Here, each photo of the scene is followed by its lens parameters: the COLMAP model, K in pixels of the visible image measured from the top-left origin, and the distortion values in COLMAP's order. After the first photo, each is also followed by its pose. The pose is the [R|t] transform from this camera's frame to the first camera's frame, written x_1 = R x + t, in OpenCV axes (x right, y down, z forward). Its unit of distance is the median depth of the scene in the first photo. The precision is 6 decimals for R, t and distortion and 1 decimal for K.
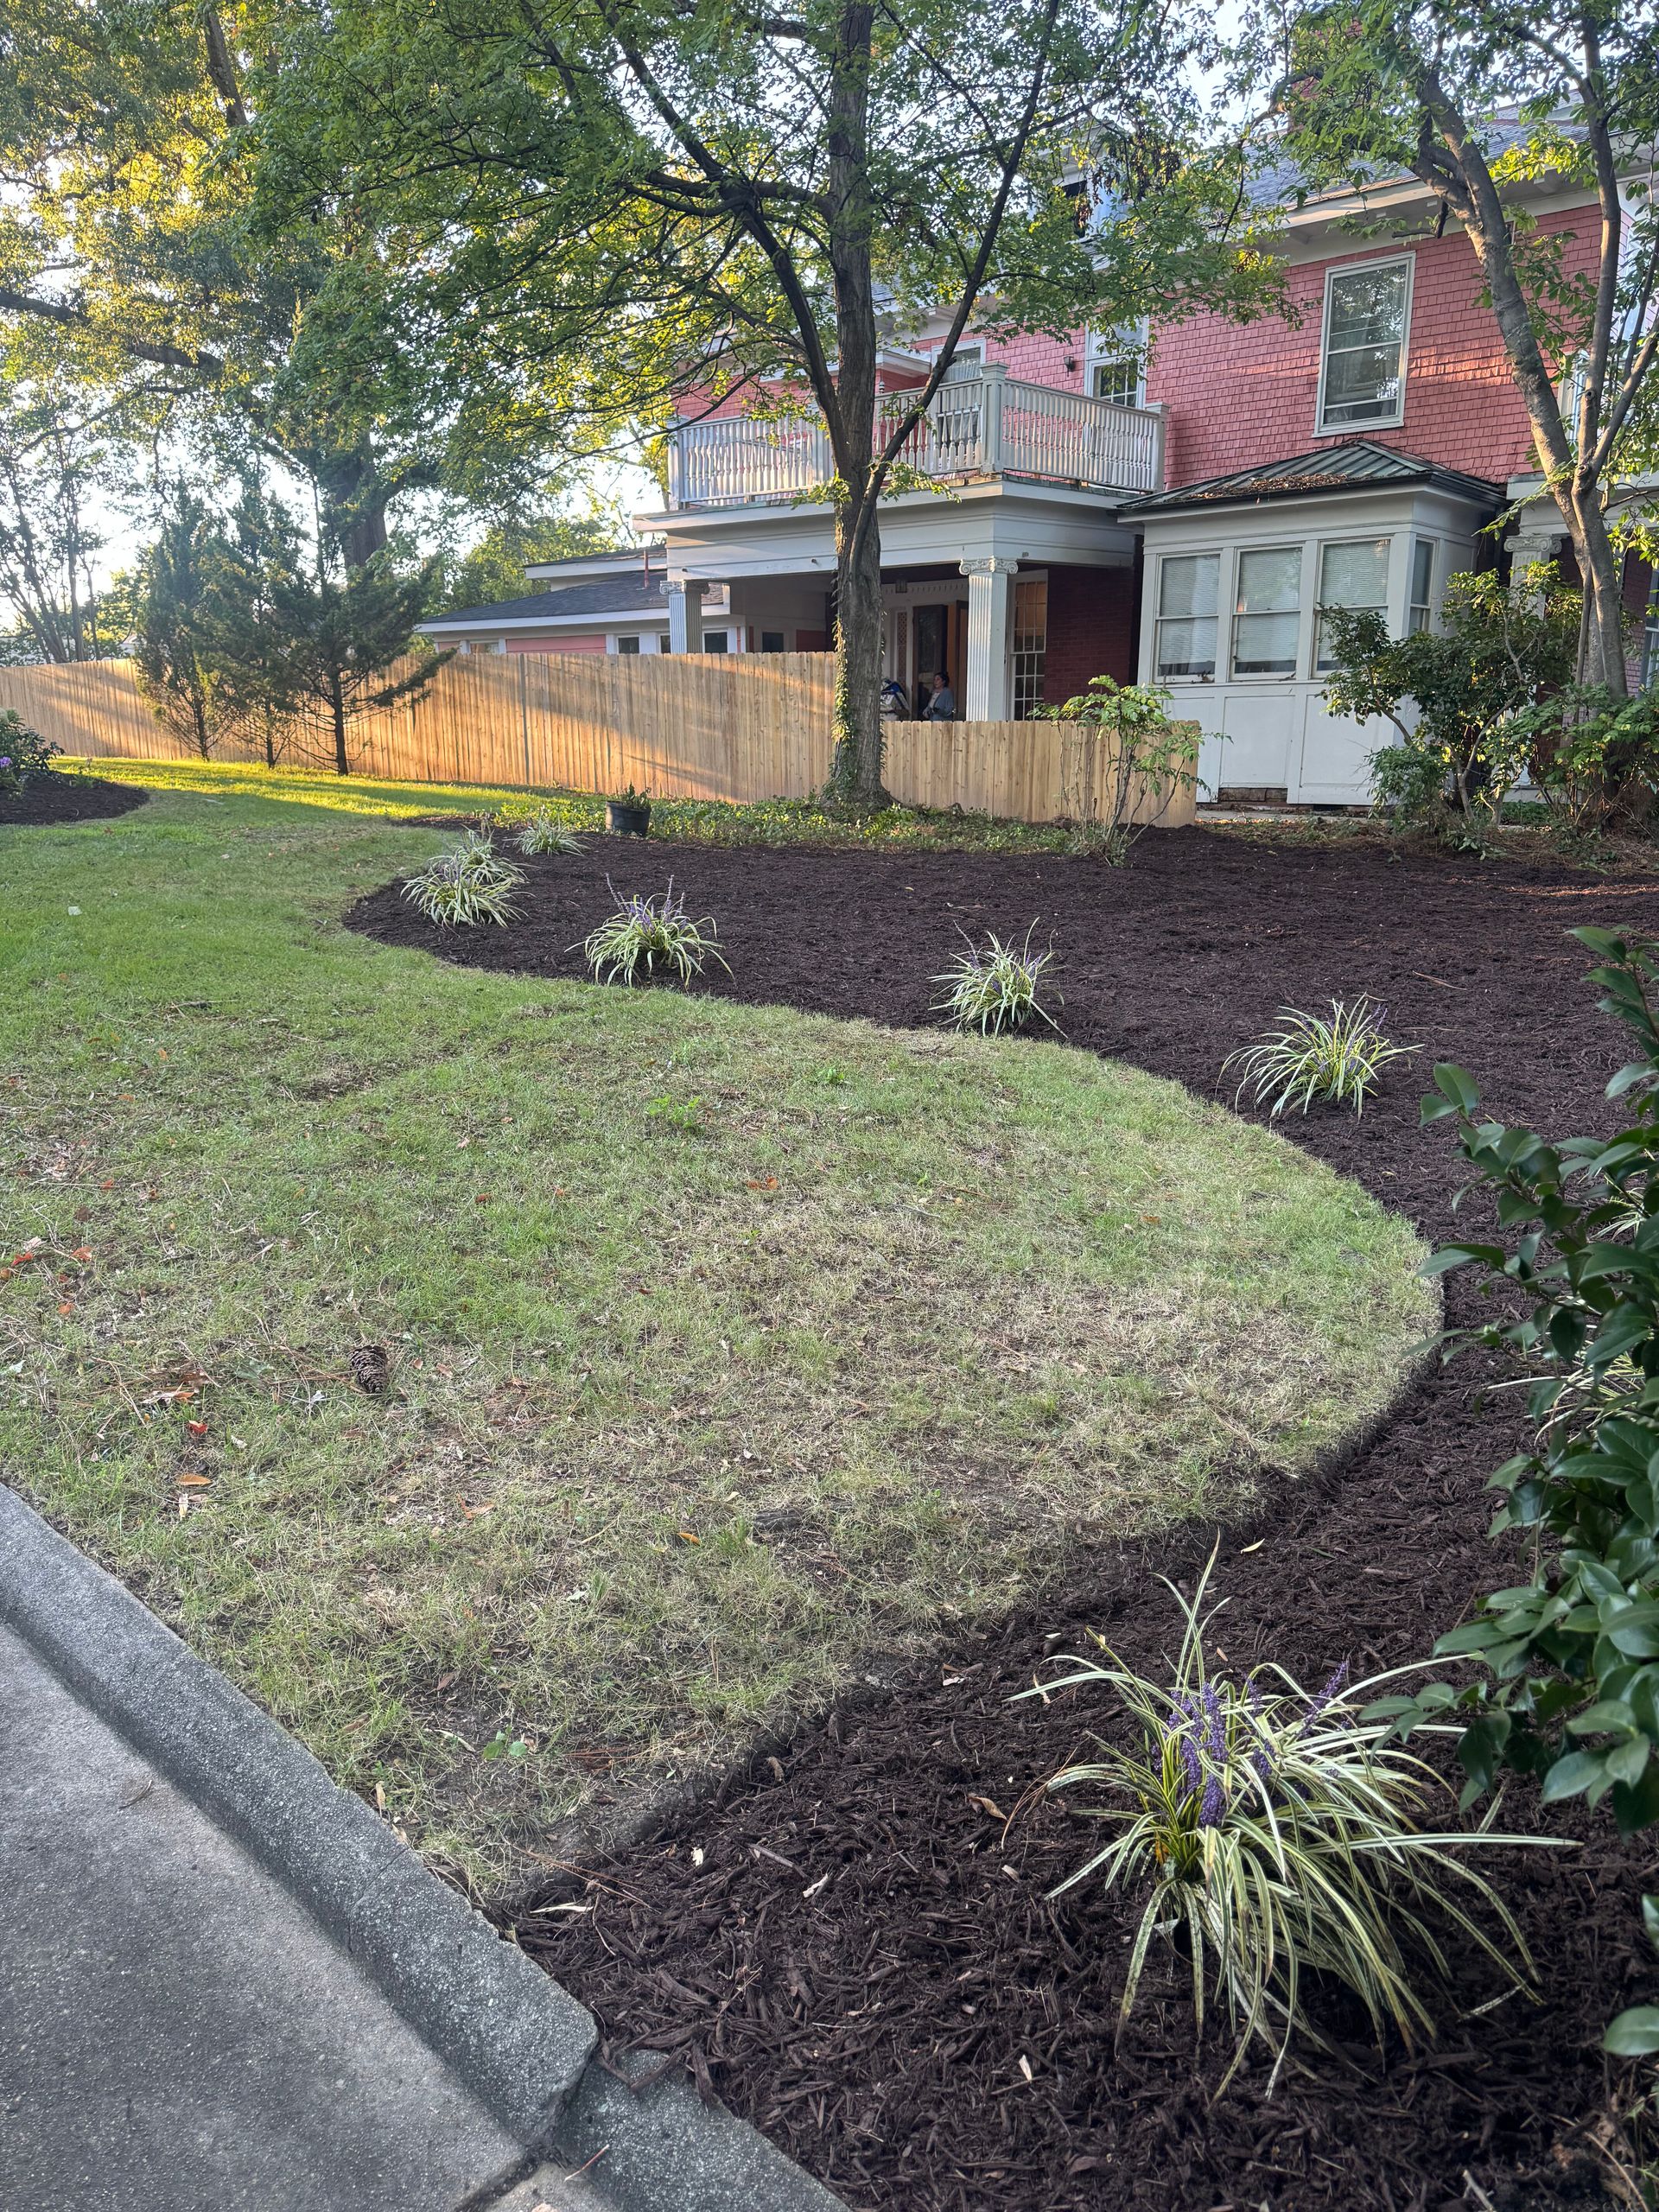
lens RADIAL K [[1541.9, 0, 826.7], [0, 1541.9, 1143.9], [0, 0, 1]] dist [0.007639, -0.021239]
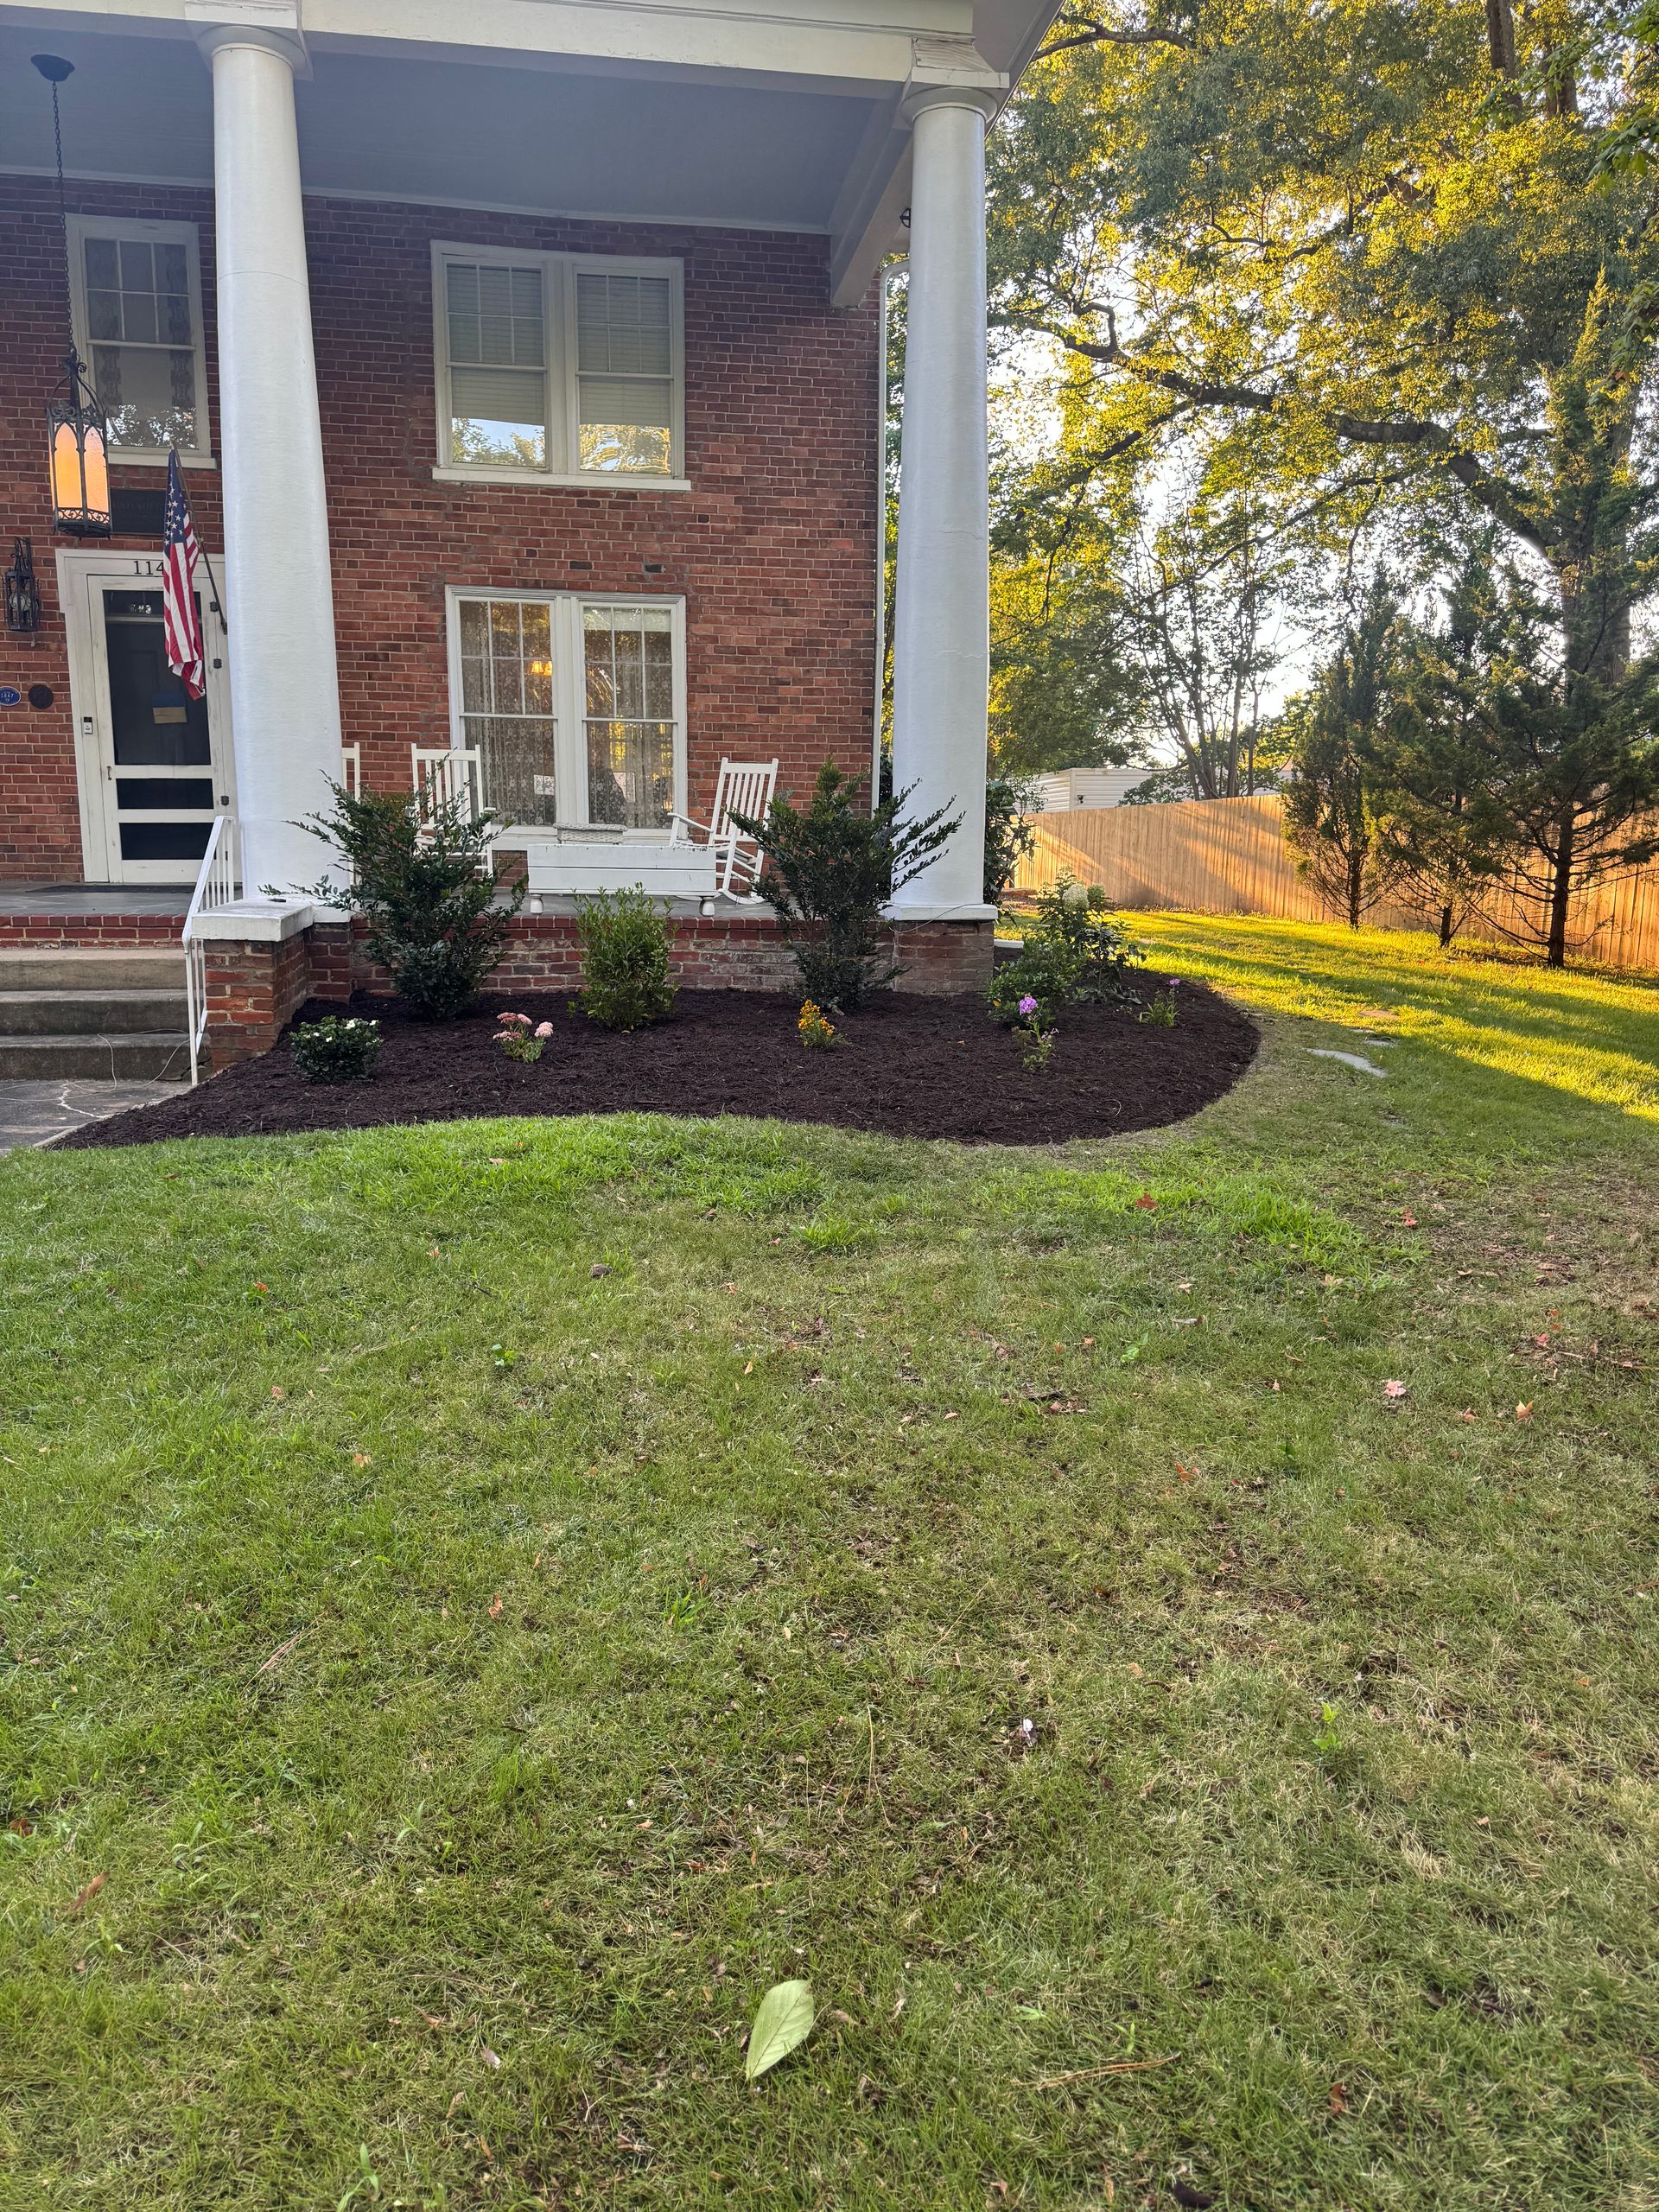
lens RADIAL K [[1541.9, 0, 826.7], [0, 1541.9, 1143.9], [0, 0, 1]] dist [0.007639, -0.021239]
pose [[0.769417, 0.120714, -0.627237, -0.130038], [-0.164438, 0.986316, -0.011892, -0.105158], [0.617218, 0.112291, 0.778738, 0.300303]]
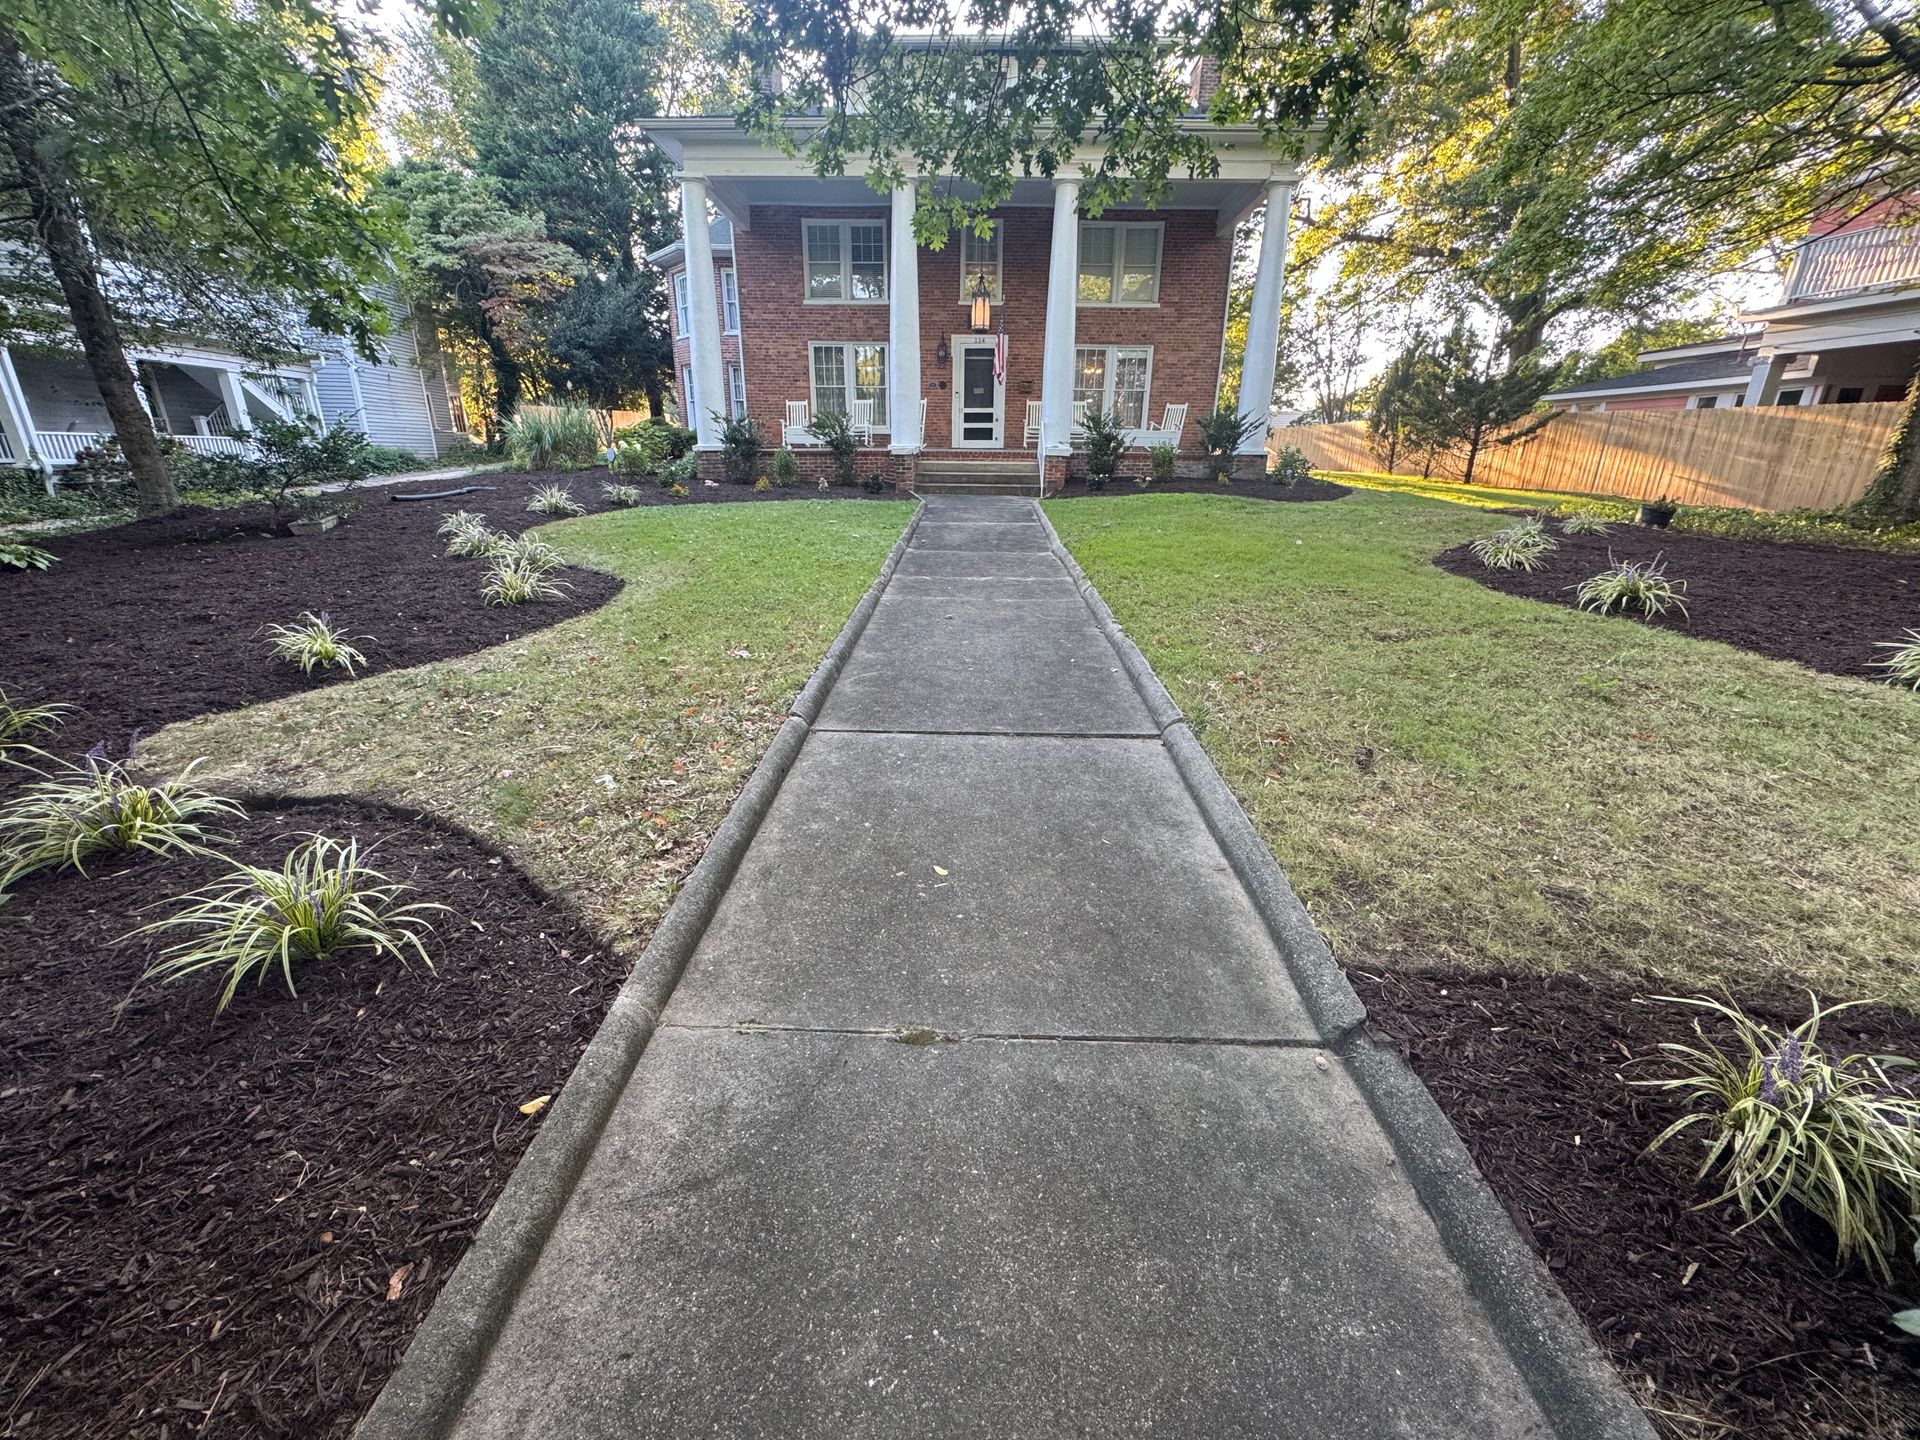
lens RADIAL K [[760.8, 0, 960.0], [0, 760.8, 720.0], [0, 0, 1]] dist [-0.000129, -0.000198]
pose [[0.644815, 0.254355, -0.720775, 0.016168], [-0.202746, 0.966144, 0.159564, 0.005857], [0.736958, 0.043245, 0.674554, -0.025992]]
